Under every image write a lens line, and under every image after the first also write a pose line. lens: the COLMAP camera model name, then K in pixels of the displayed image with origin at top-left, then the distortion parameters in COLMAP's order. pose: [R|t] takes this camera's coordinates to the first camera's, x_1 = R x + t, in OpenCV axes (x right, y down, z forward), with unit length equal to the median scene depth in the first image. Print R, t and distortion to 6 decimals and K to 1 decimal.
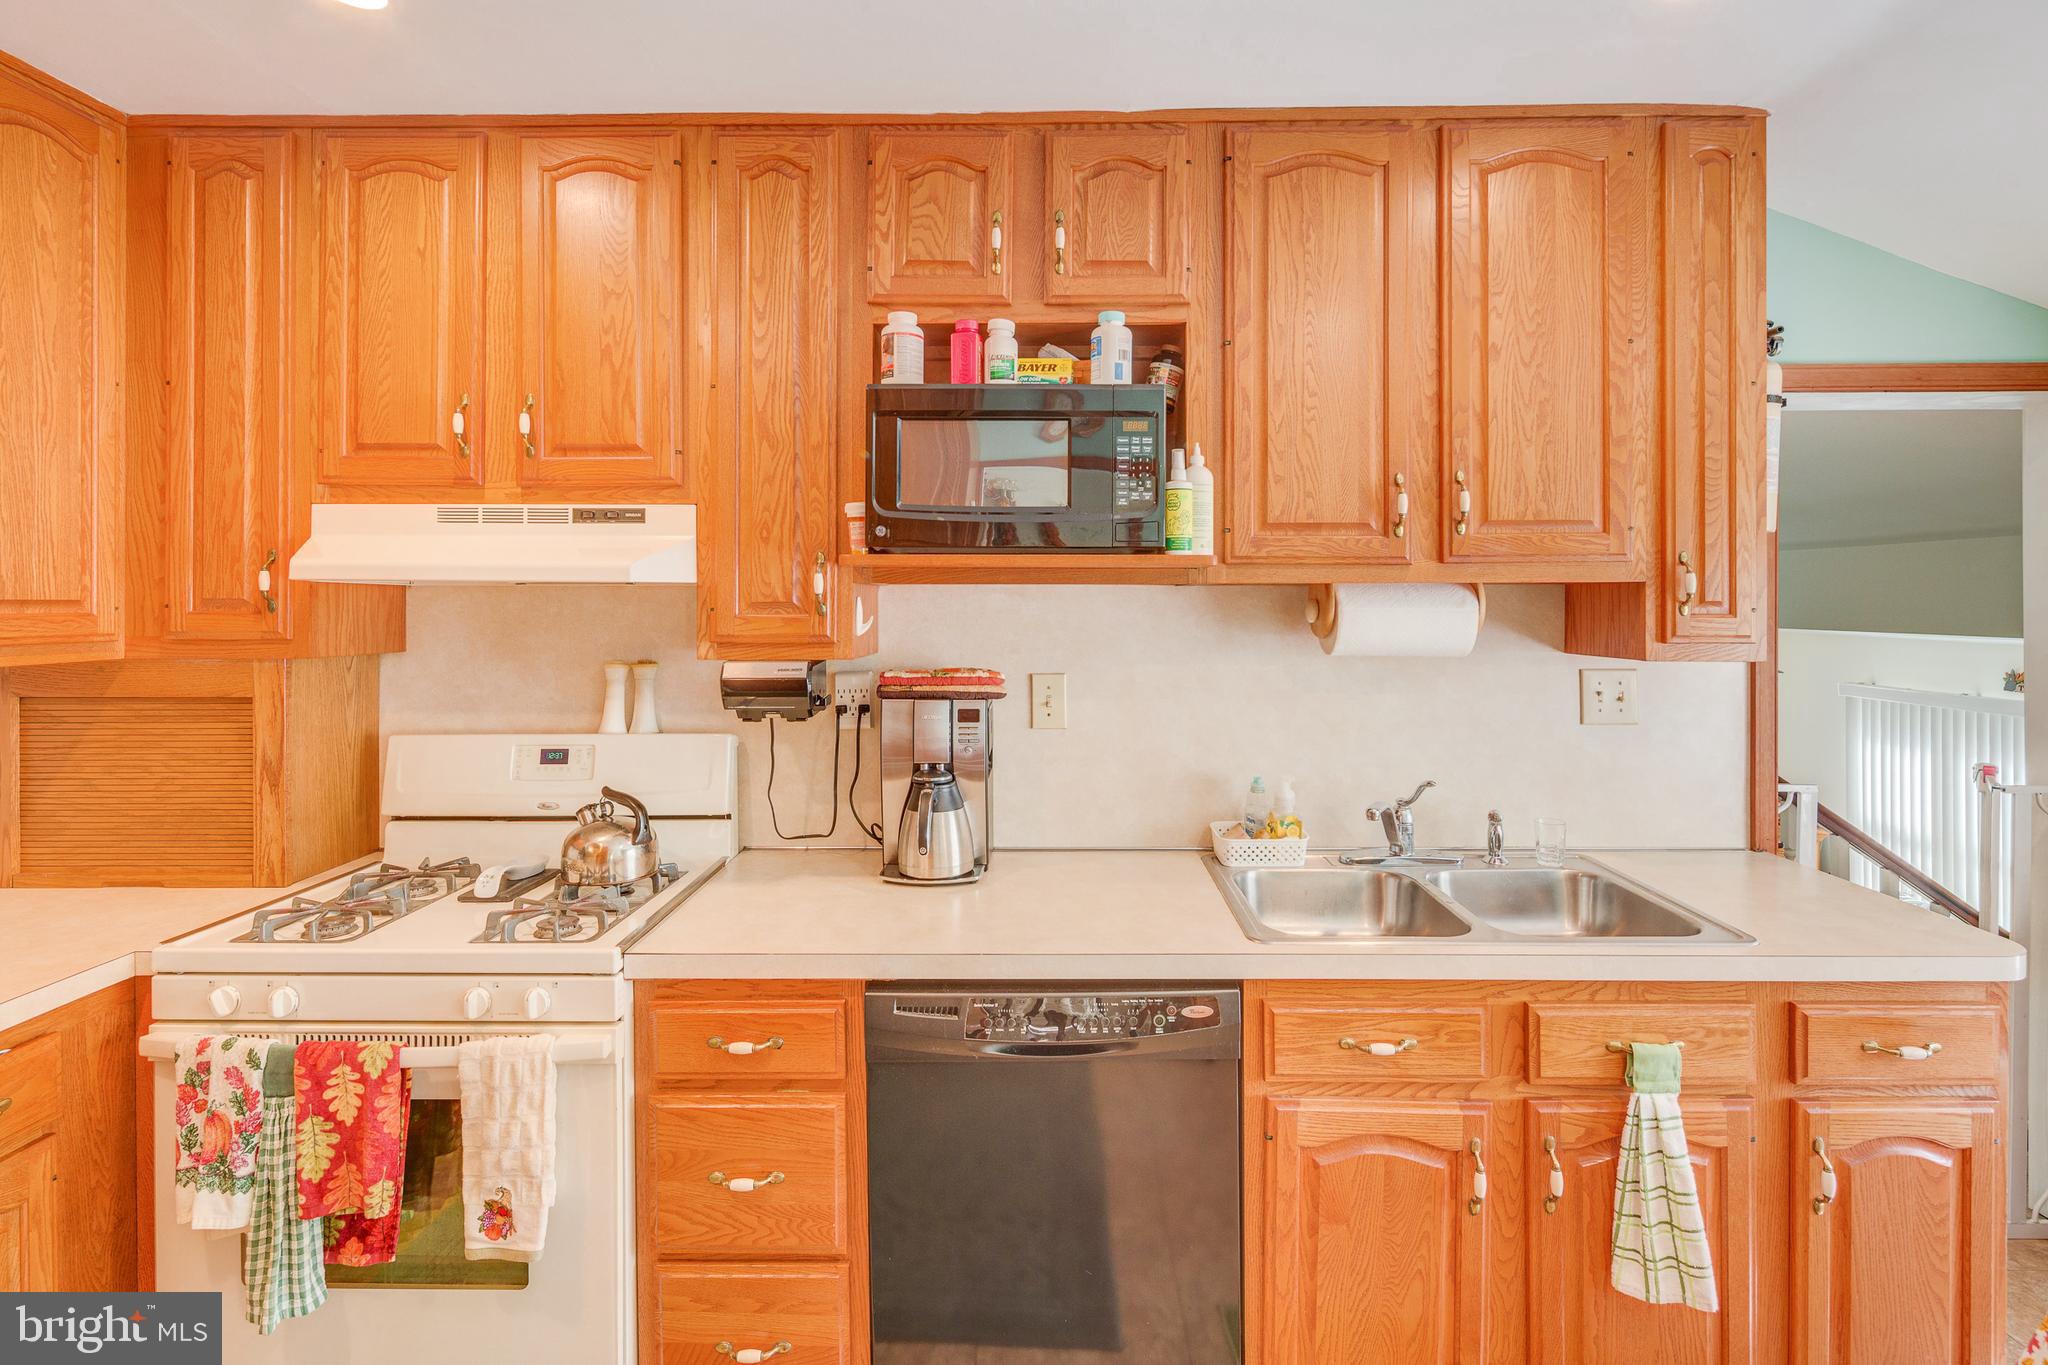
lens RADIAL K [[992.7, 0, 1031.0], [0, 992.7, 600.7], [0, 0, 1]] dist [0.002008, 0.000156]
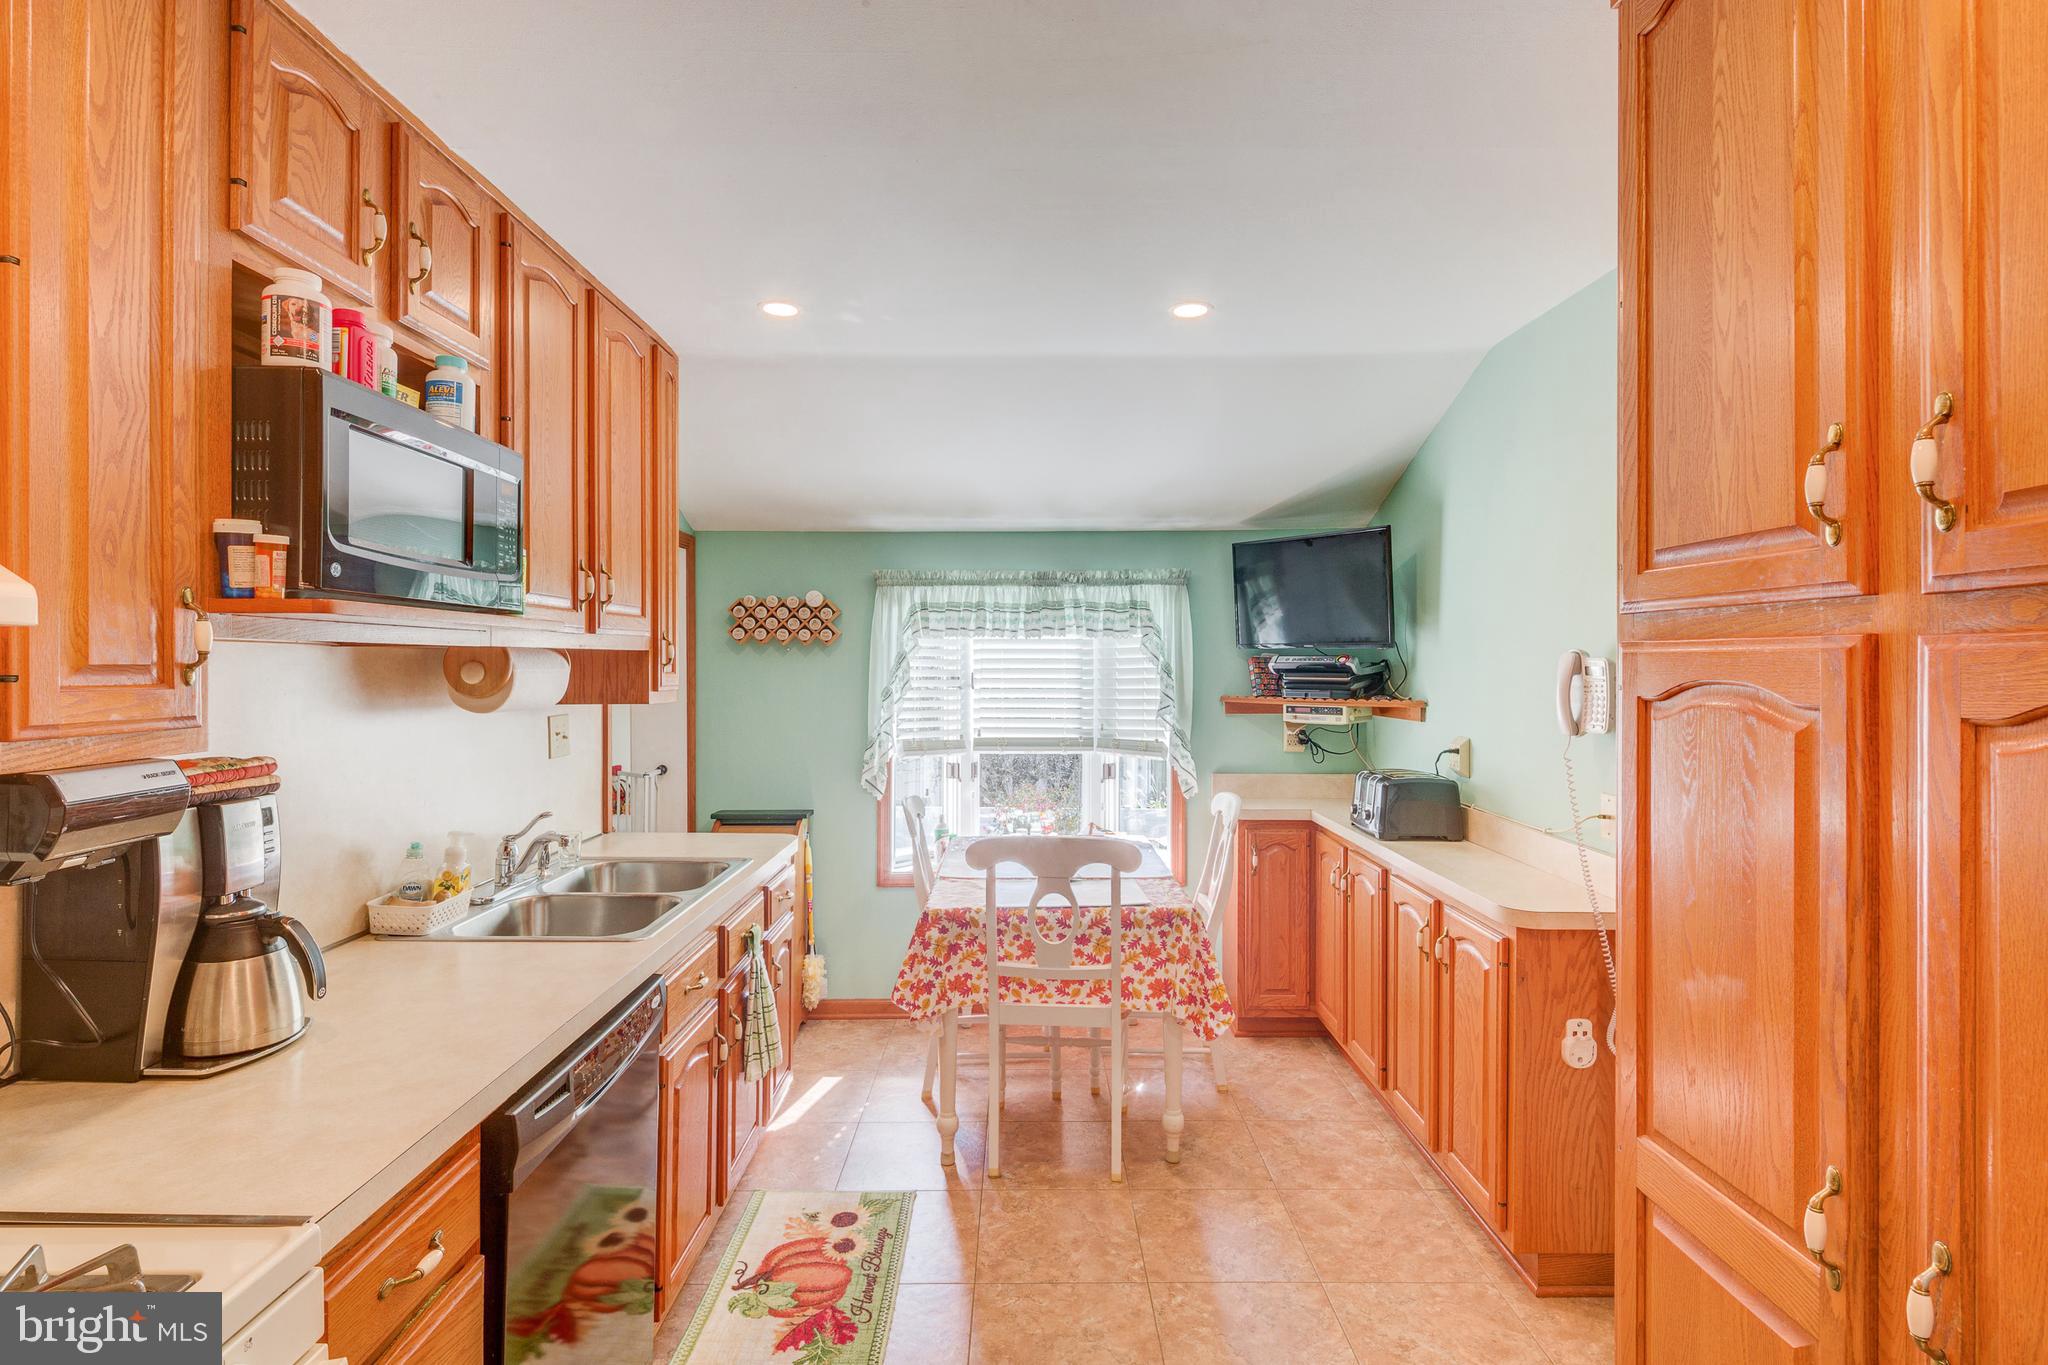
lens RADIAL K [[987.7, 0, 1018.2], [0, 987.7, 666.0], [0, 0, 1]] dist [0.000215, 0.000057]
pose [[-0.015640, -0.001374, 0.999877, -0.861015], [-0.002644, 0.999996, 0.001333, 0.000176], [-0.999874, -0.002623, -0.015644, 0.470887]]
